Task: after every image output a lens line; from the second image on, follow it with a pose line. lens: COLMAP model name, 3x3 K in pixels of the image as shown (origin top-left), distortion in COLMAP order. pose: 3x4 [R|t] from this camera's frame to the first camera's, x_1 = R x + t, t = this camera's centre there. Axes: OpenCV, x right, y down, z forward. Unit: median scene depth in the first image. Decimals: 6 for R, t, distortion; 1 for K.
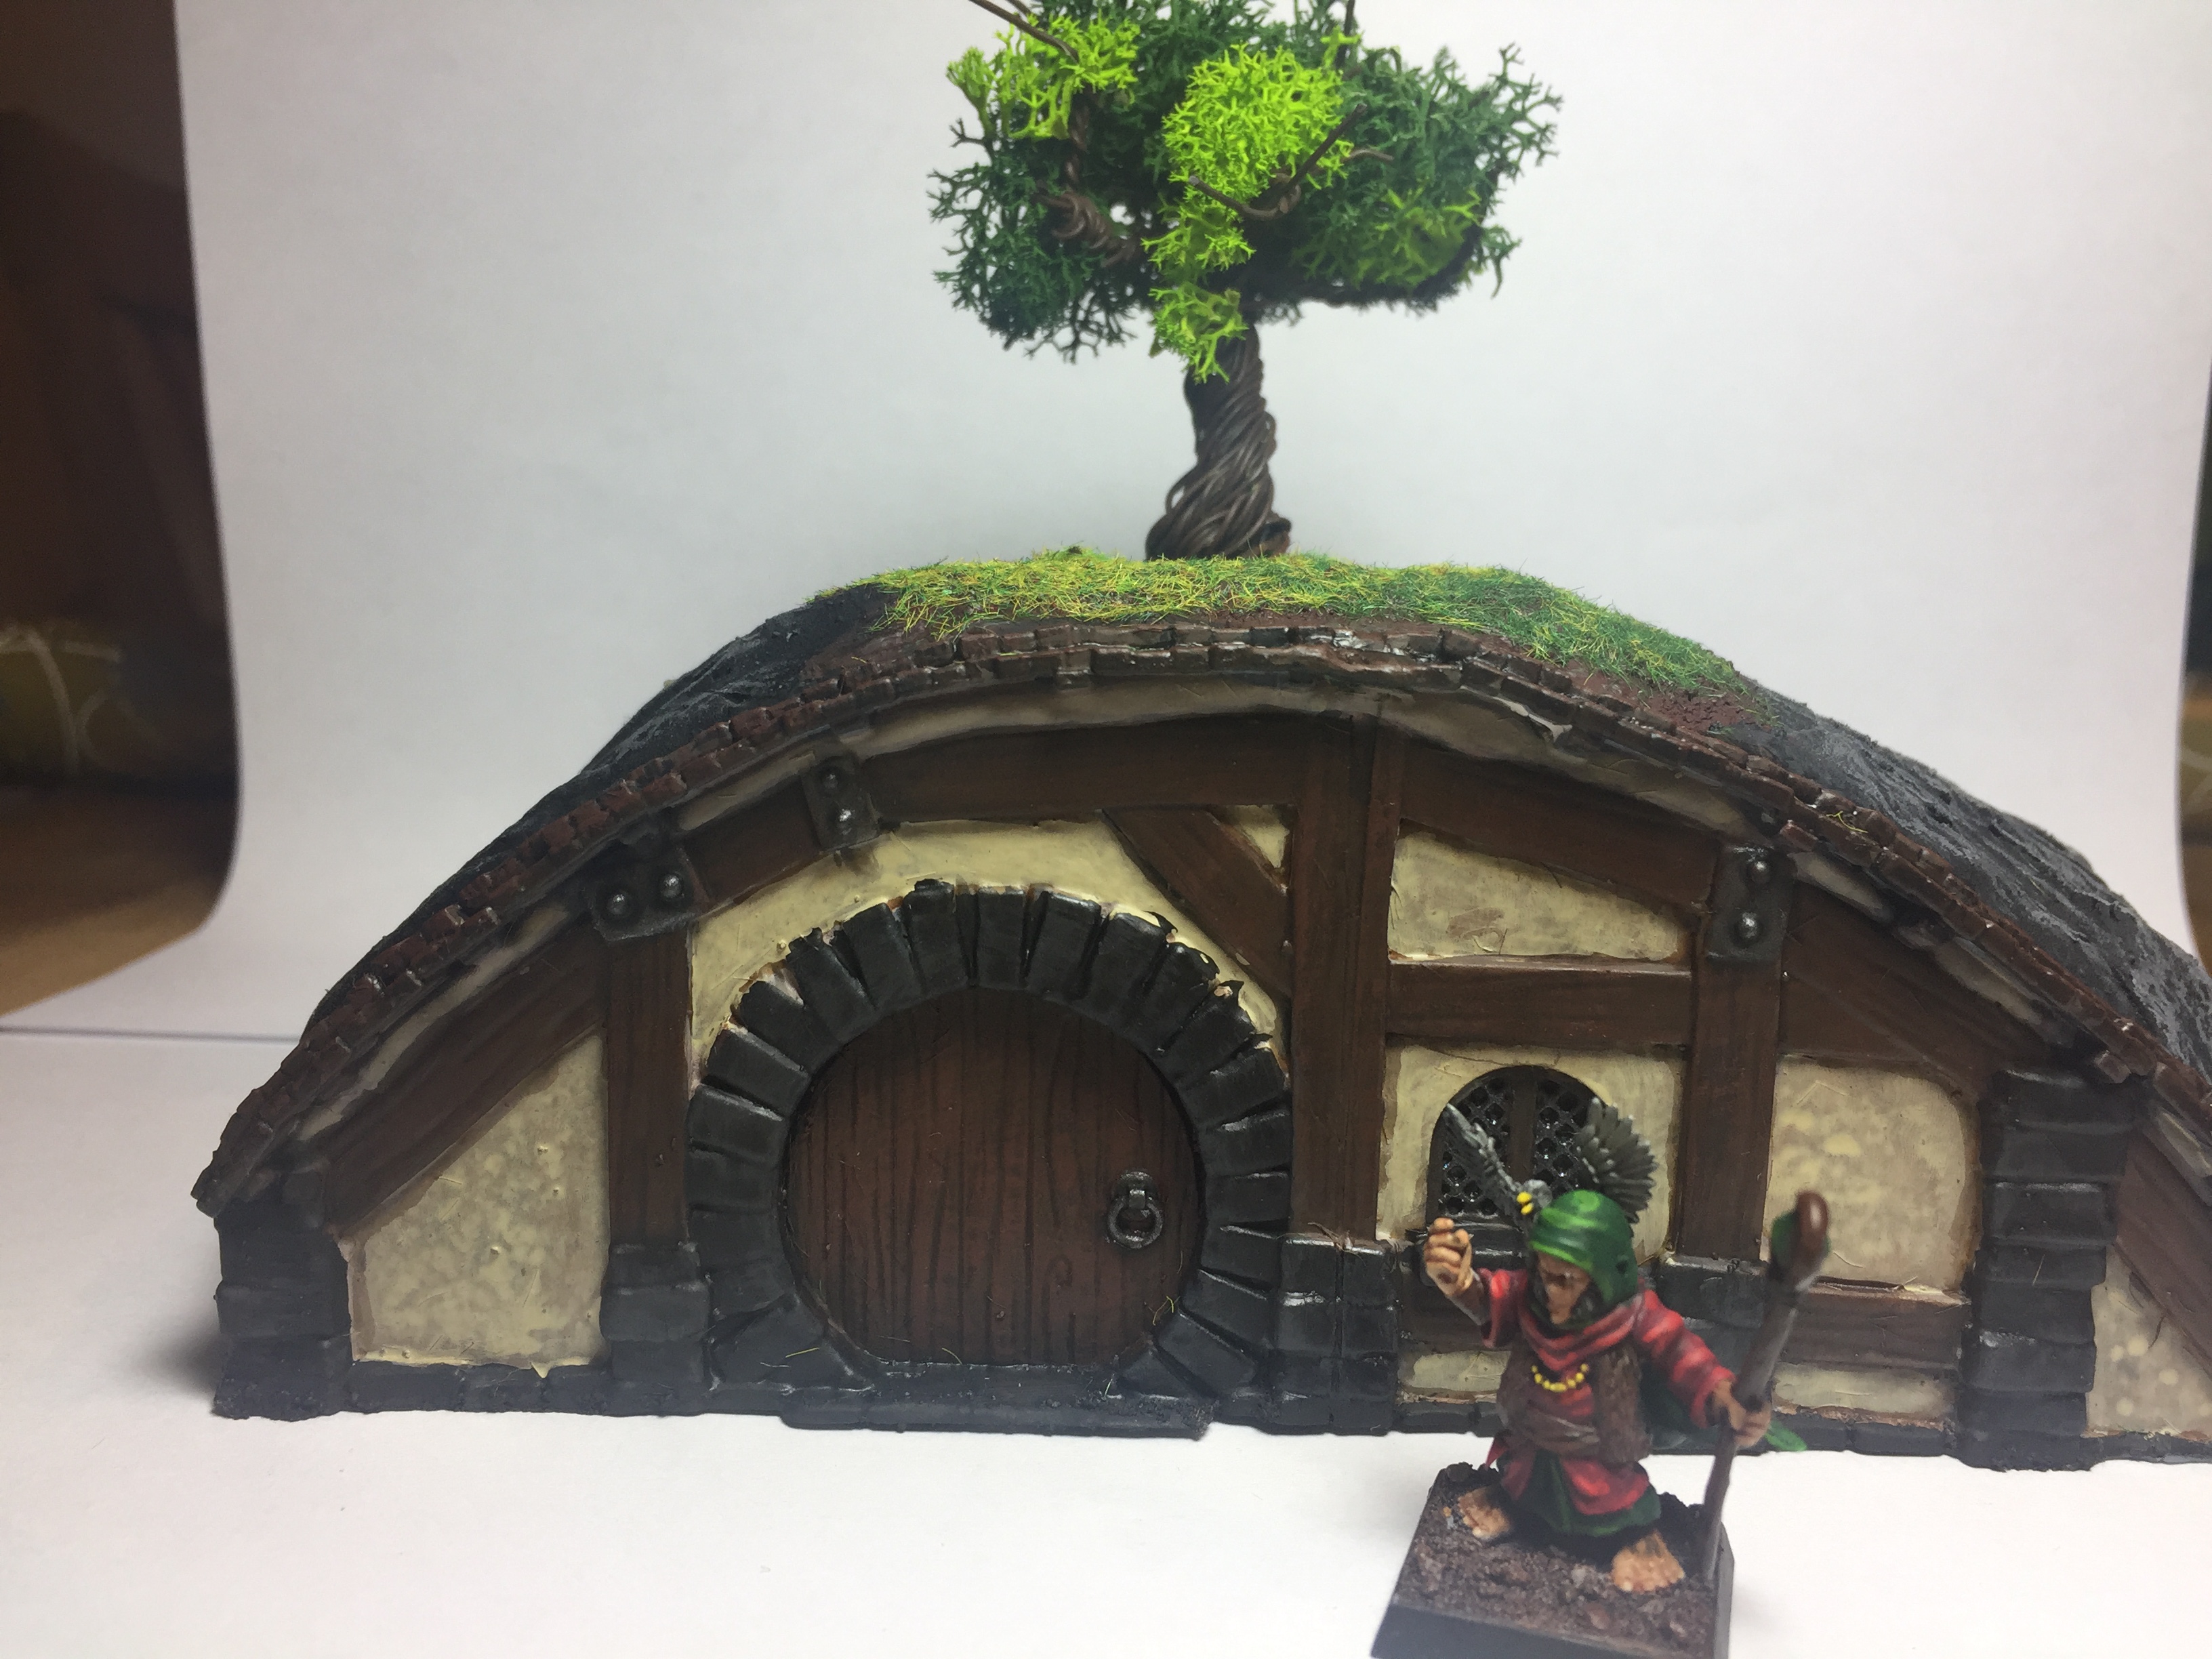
lens RADIAL K [[1880.8, 0, 1106.0], [0, 1880.8, 829.5], [0, 0, 1]] dist [0.056576, -0.118565]
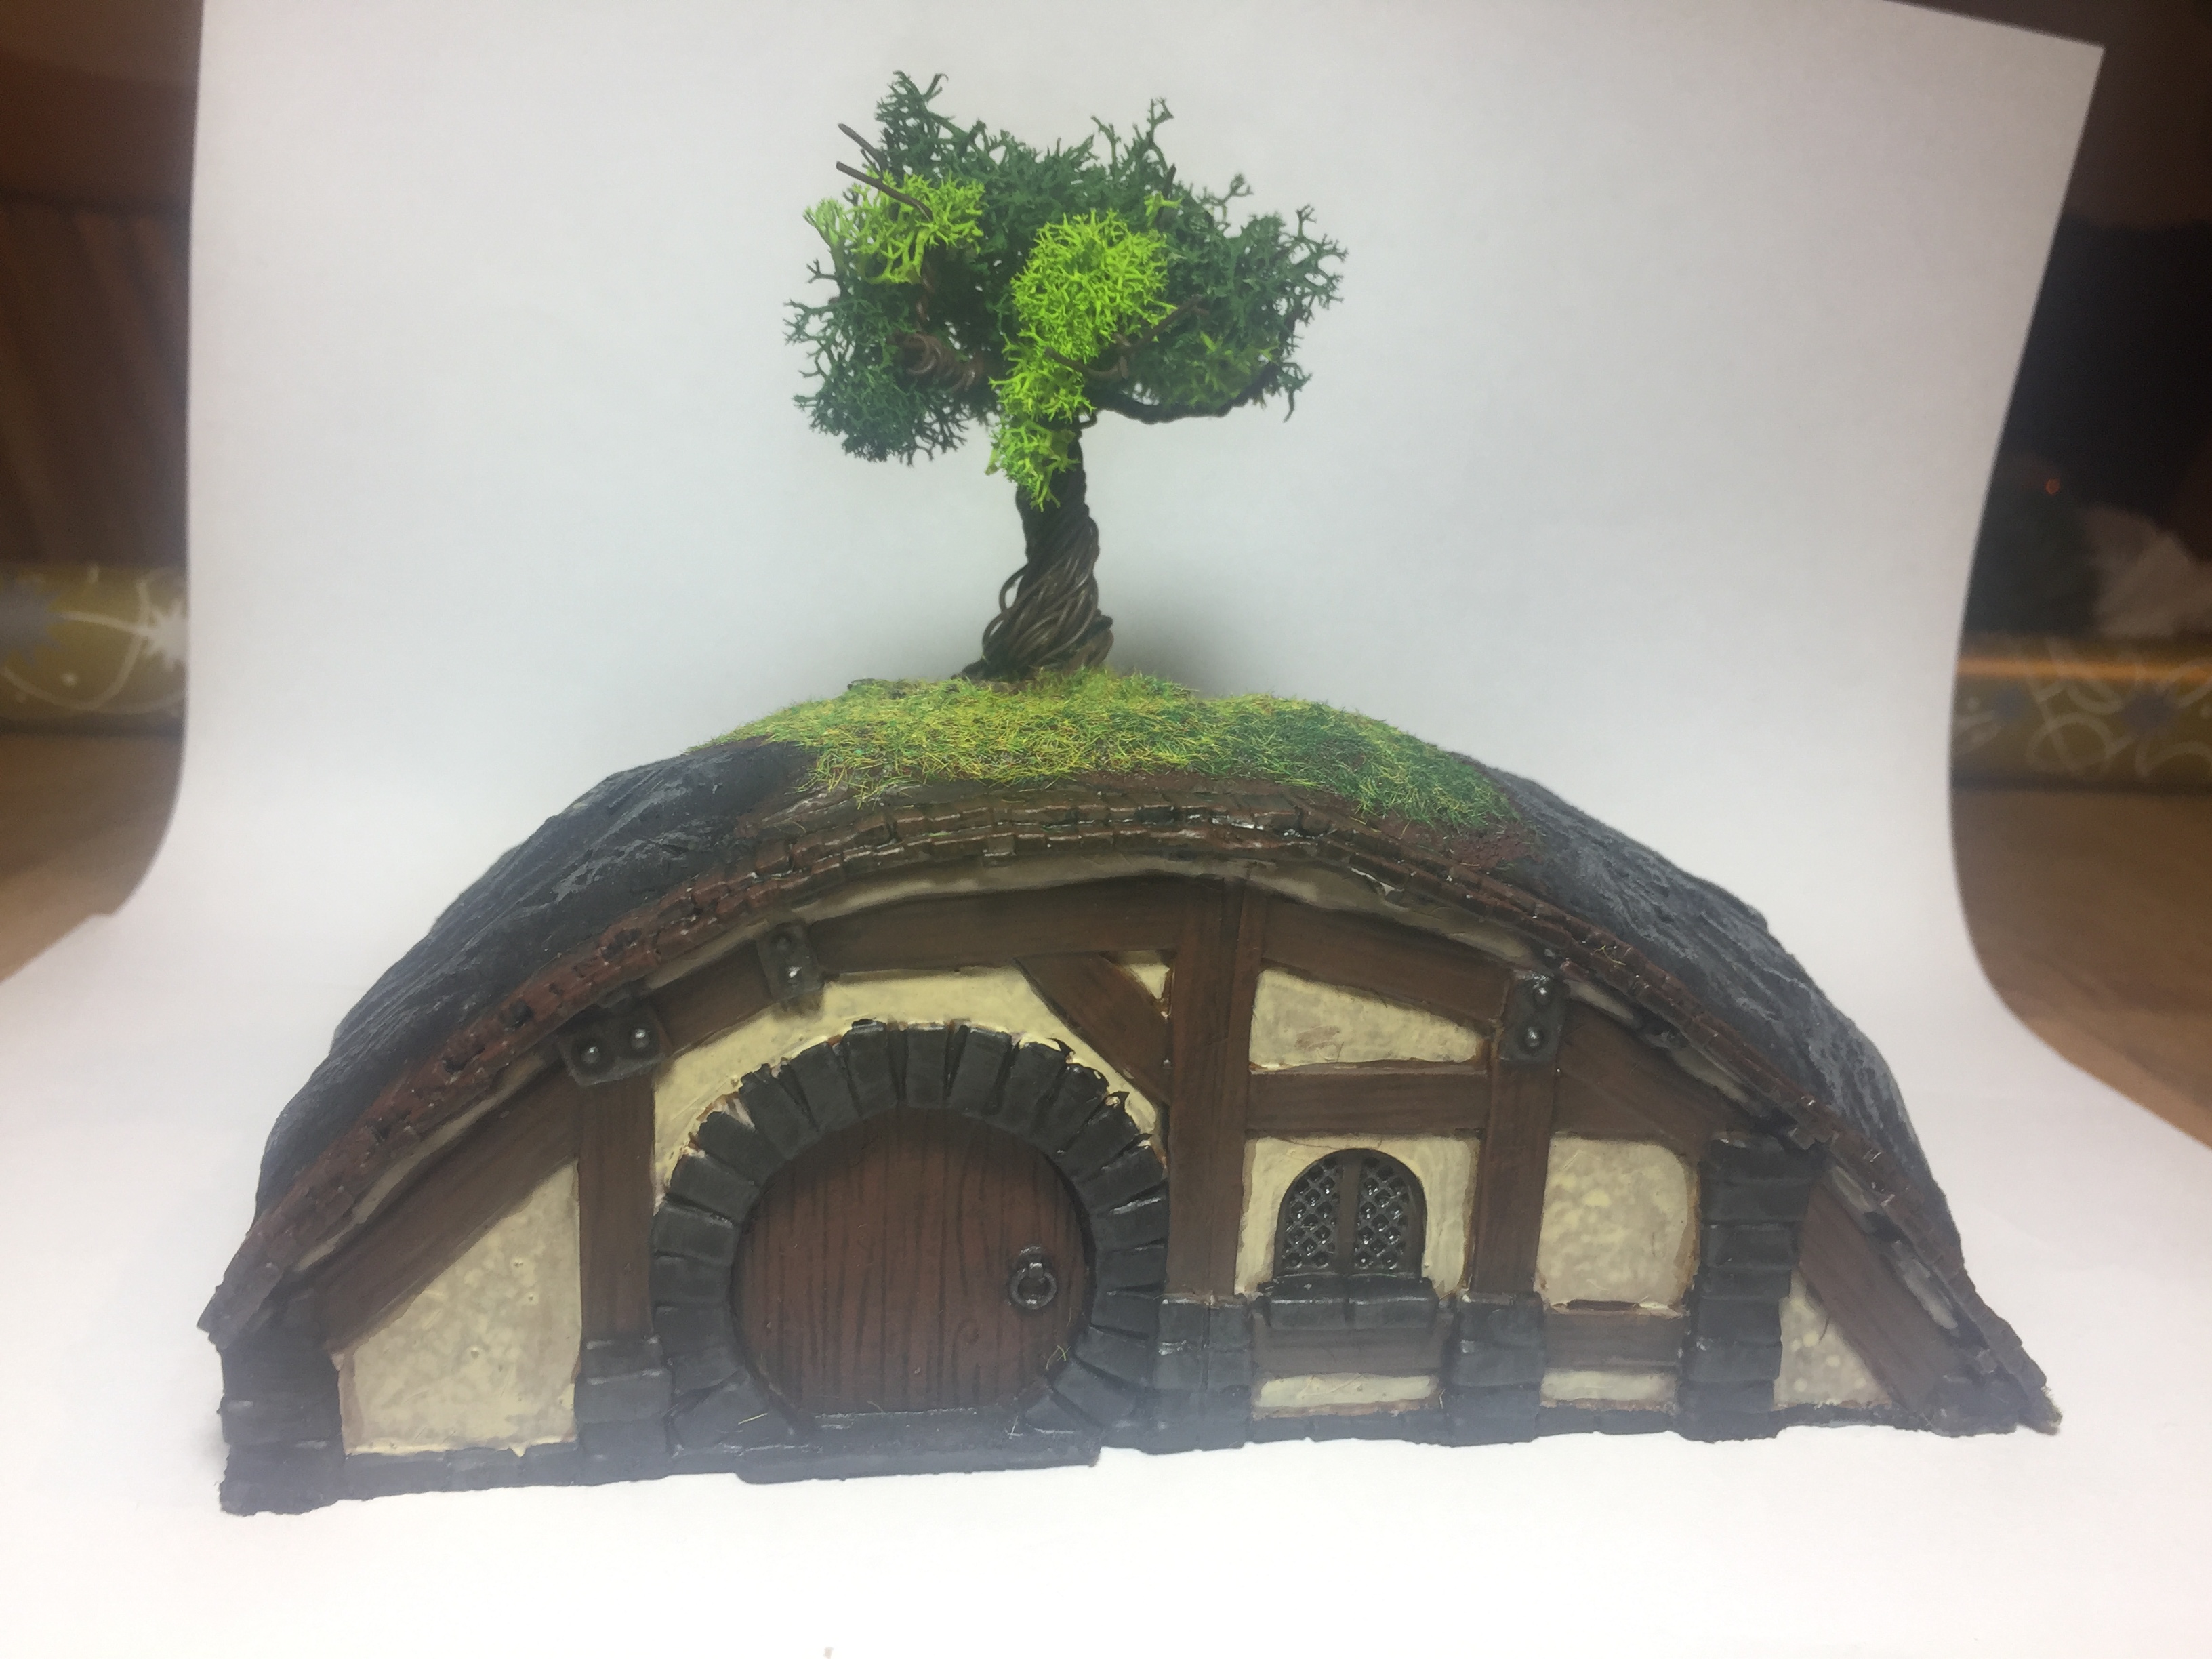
lens RADIAL K [[1864.5, 0, 1106.0], [0, 1864.5, 829.5], [0, 0, 1]] dist [0.038070, -0.085902]
pose [[0.984681, -0.018957, 0.173334, -0.139885], [0.005680, 0.997032, 0.076774, -0.172050], [-0.174275, -0.074614, 0.981866, -0.140568]]
